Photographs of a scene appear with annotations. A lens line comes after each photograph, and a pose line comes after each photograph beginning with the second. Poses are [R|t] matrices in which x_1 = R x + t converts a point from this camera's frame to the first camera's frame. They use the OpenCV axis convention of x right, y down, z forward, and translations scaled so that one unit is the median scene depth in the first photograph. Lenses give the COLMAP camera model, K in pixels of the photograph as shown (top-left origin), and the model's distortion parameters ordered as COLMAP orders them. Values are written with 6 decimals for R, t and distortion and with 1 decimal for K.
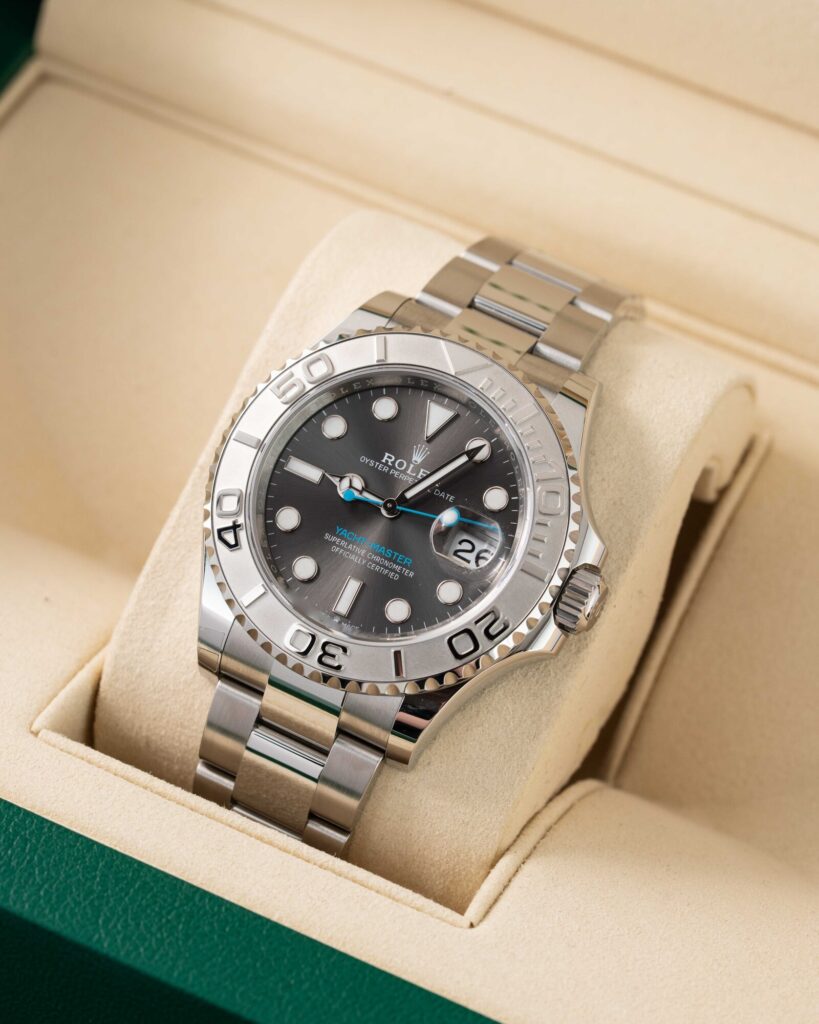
lens RADIAL K [[4940.5, 0, 408.2], [0, 4940.5, 508.5], [0, 0, 1]] dist [0.076275, 0.000000]
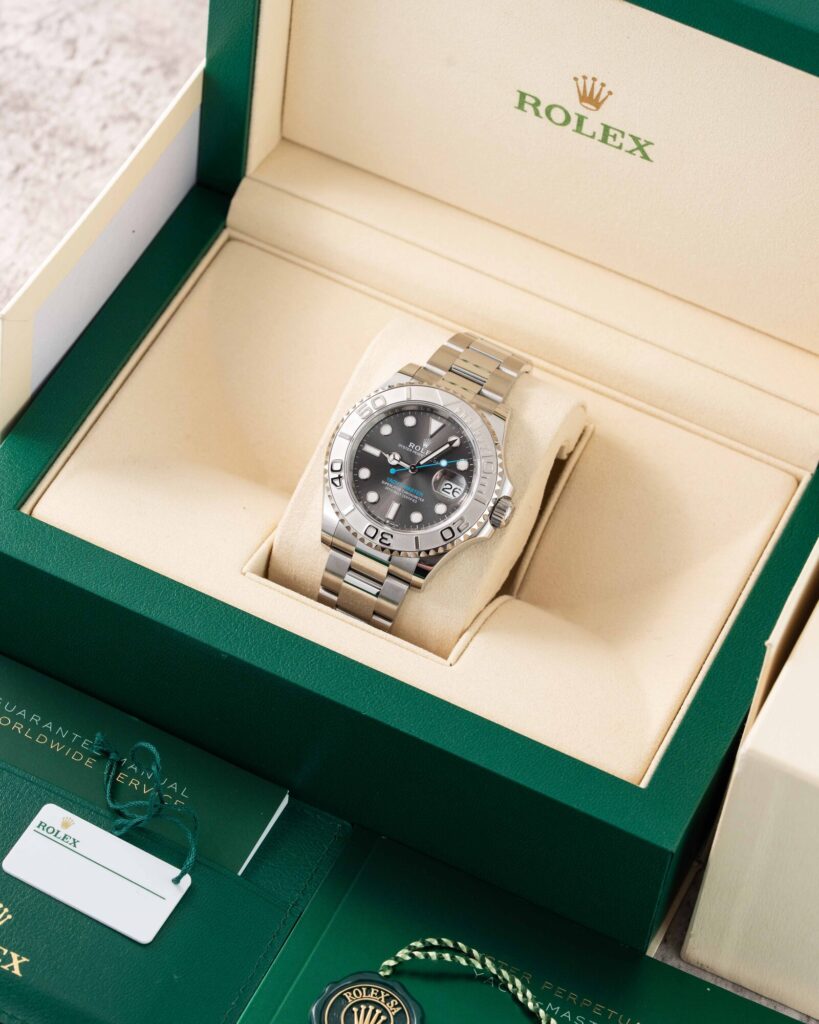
lens RADIAL K [[4940.5, 0, 409.7], [0, 4940.5, 513.3], [0, 0, 1]] dist [0.076275, 0.000000]
pose [[0.999621, 0.003493, 0.027289, -0.062270], [-0.004978, 0.998499, 0.054545, -0.095946], [-0.027057, -0.054661, 0.998138, -1.109331]]
